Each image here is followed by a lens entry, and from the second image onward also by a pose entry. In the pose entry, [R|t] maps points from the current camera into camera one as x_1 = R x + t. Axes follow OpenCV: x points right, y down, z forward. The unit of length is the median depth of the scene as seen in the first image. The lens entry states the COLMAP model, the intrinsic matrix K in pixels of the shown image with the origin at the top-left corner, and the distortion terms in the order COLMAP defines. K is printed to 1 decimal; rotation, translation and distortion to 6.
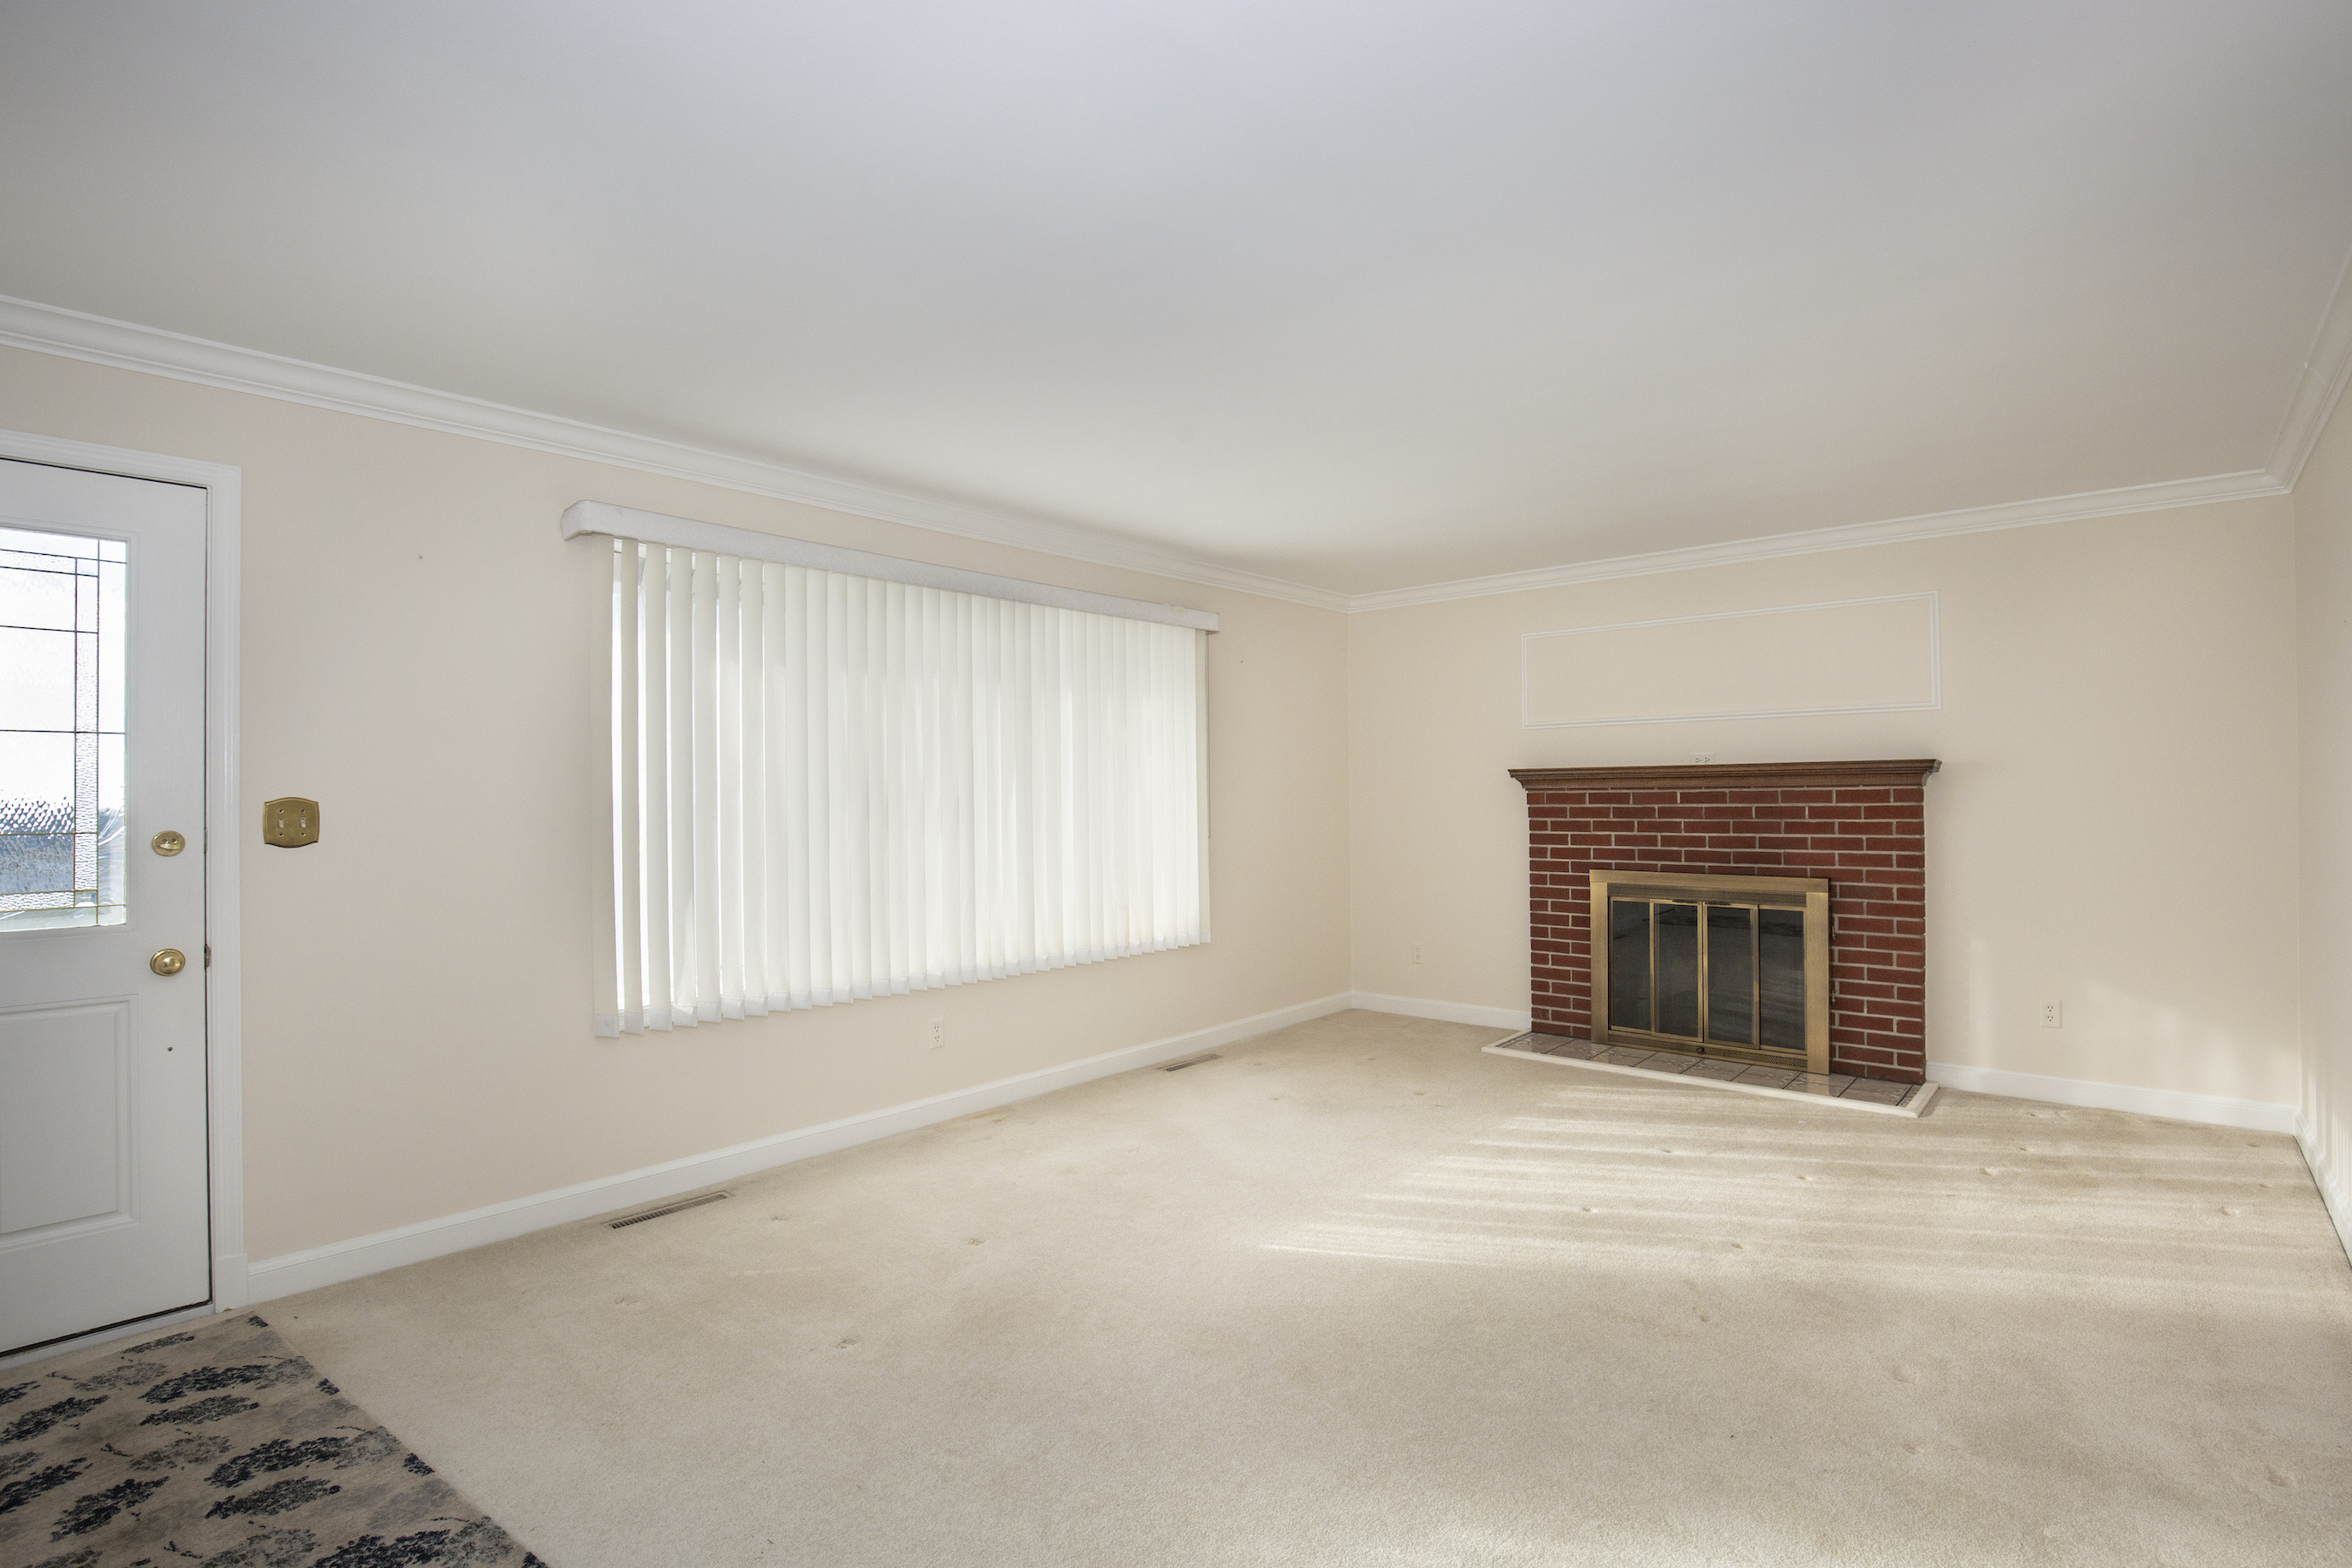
lens RADIAL K [[1137.2, 0, 1172.9], [0, 1137.2, 782.0], [0, 0, 1]] dist [-0.013762, 0.000832]
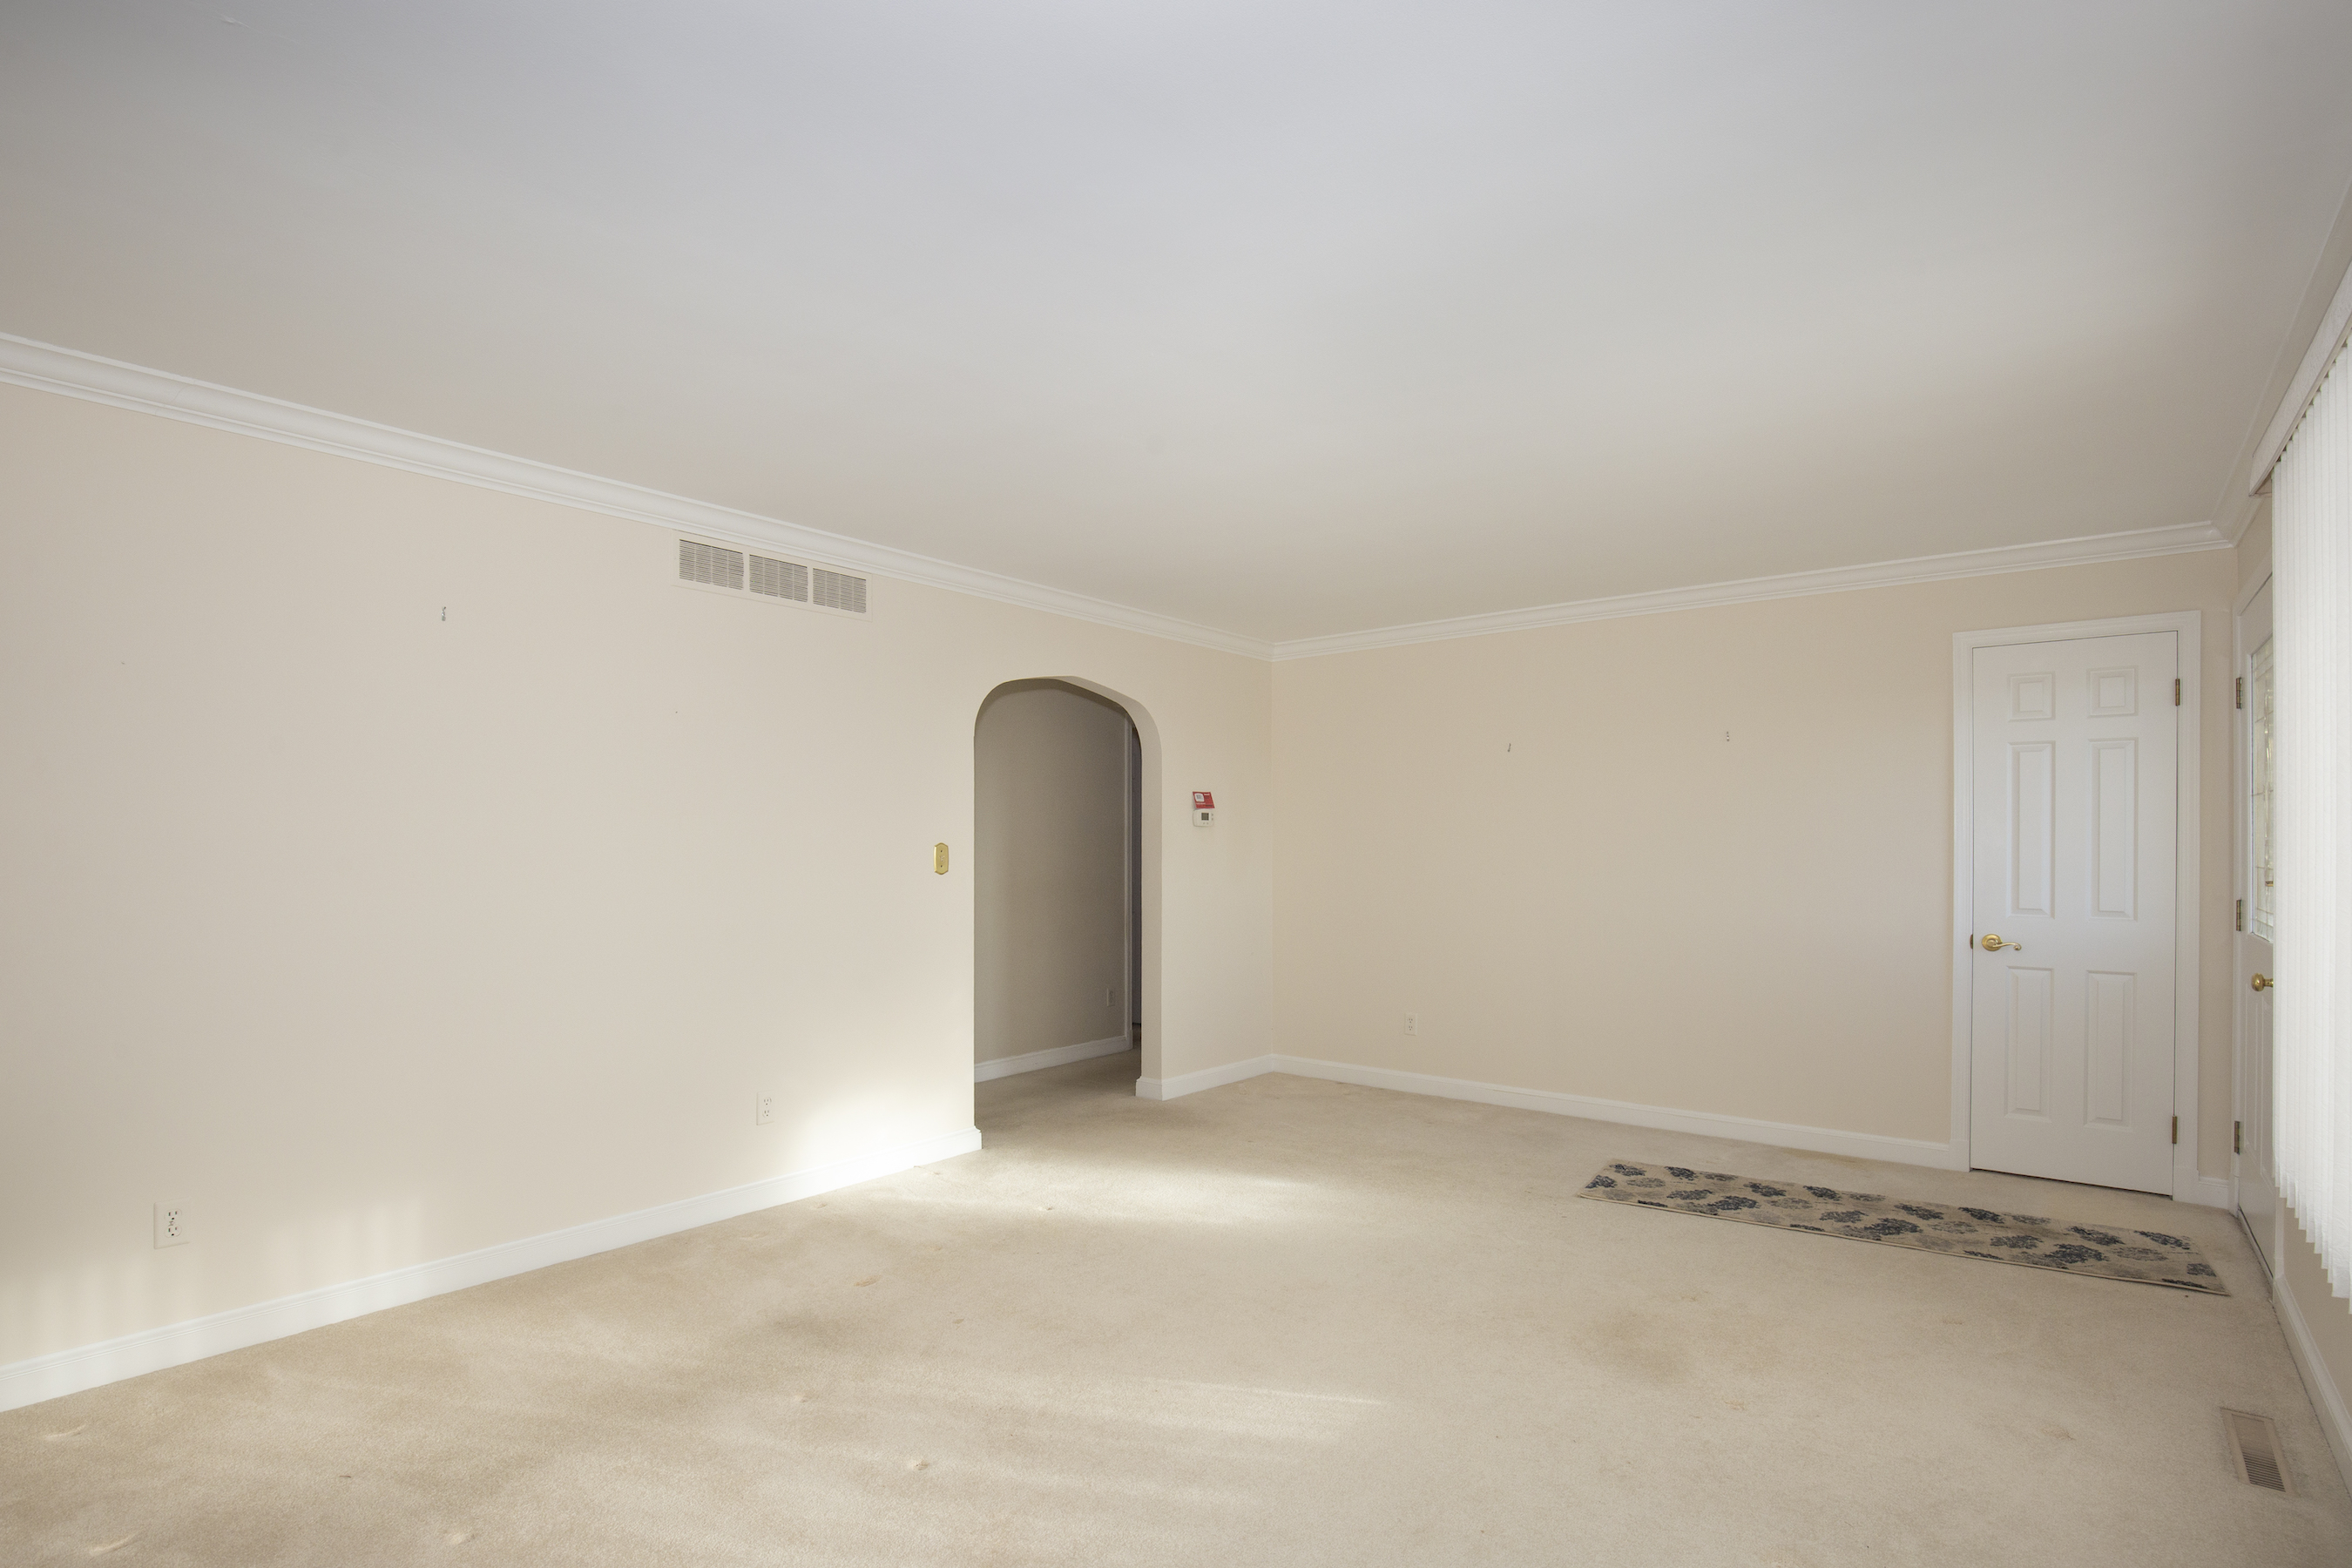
lens RADIAL K [[1146.5, 0, 1173.4], [0, 1146.5, 847.3], [0, 0, 1]] dist [-0.003158, -0.000424]
pose [[-0.997356, 0.011173, -0.071810, 0.185561], [0.011169, 0.999938, 0.000463, 0.001702], [0.071811, -0.000340, -0.997418, 1.162433]]
